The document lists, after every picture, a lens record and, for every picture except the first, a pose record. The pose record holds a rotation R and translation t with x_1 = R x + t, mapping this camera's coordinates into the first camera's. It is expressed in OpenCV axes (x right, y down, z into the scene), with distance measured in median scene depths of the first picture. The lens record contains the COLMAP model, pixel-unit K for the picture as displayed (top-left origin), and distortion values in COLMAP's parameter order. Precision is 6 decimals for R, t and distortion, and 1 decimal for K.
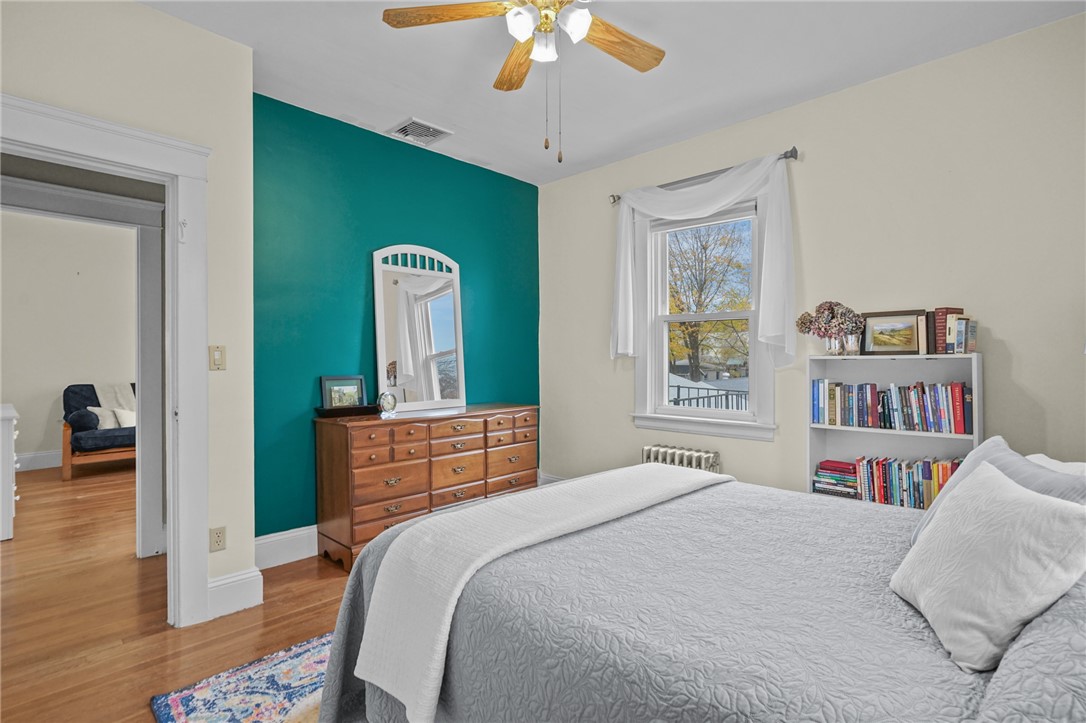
lens RADIAL K [[537.5, 0, 583.0], [0, 537.5, 352.9], [0, 0, 1]] dist [-0.001901, -0.000330]
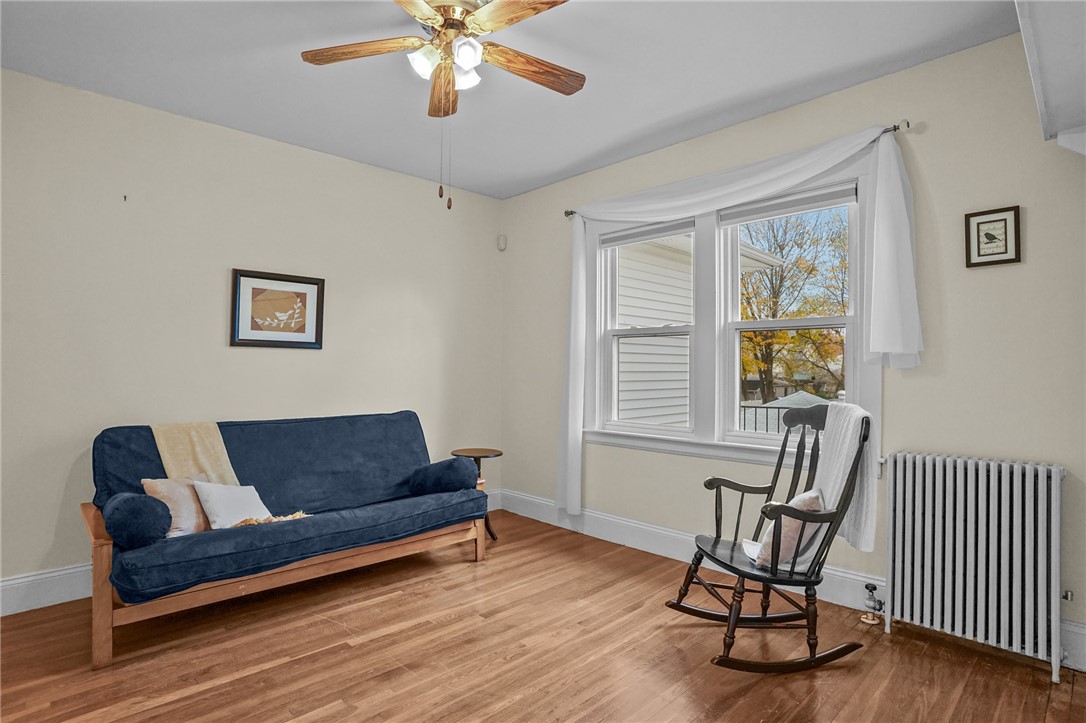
lens RADIAL K [[569.5, 0, 543.0], [0, 569.5, 361.5], [0, 0, 1]] dist [-0.018599, -0.000143]
pose [[0.996390, 0.007363, -0.084578, -0.543349], [-0.007897, 0.999951, -0.005987, 0.002266], [0.084530, 0.006633, 0.996399, 0.551041]]
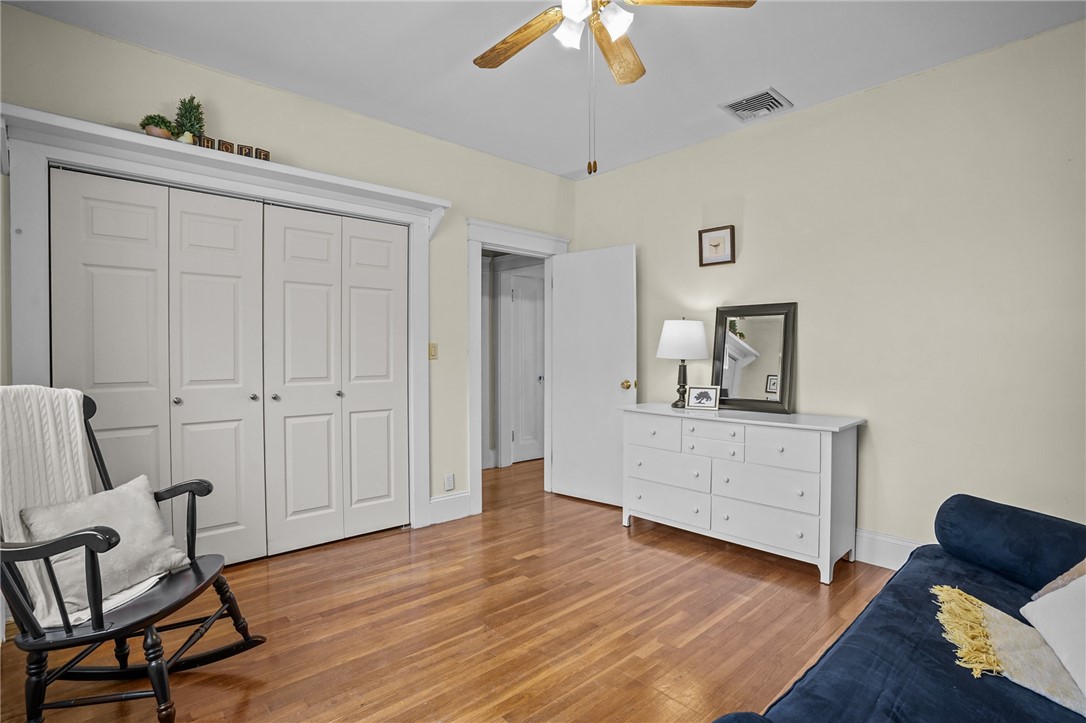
lens RADIAL K [[526.0, 0, 543.0], [0, 526.0, 361.5], [0, 0, 1]] dist [-0.056559, 0.000232]
pose [[-0.993544, 0.001388, 0.113441, -1.777587], [0.002721, 0.999929, 0.011595, 0.135904], [-0.113417, 0.011828, -0.993477, 9.017235]]
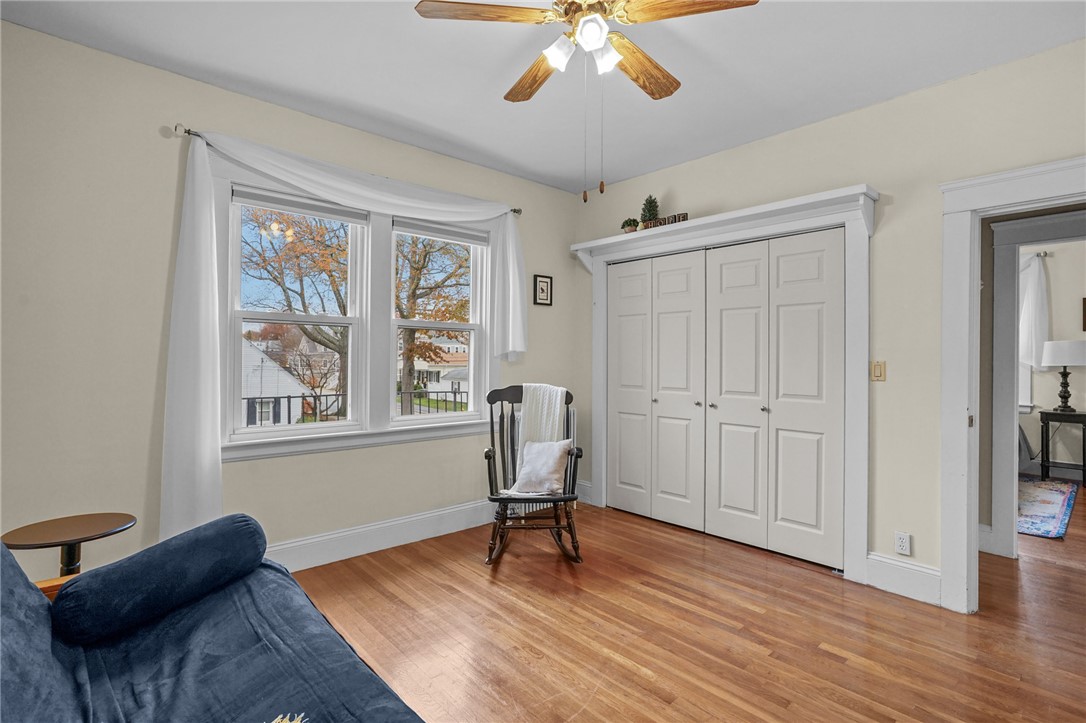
lens RADIAL K [[524.3, 0, 543.0], [0, 524.3, 361.5], [0, 0, 1]] dist [-0.013255, 0.000394]
pose [[0.121685, -0.001315, 0.992568, -5.718937], [-0.010346, 0.999943, 0.002594, -0.008979], [-0.992515, -0.010585, 0.121665, 4.890693]]
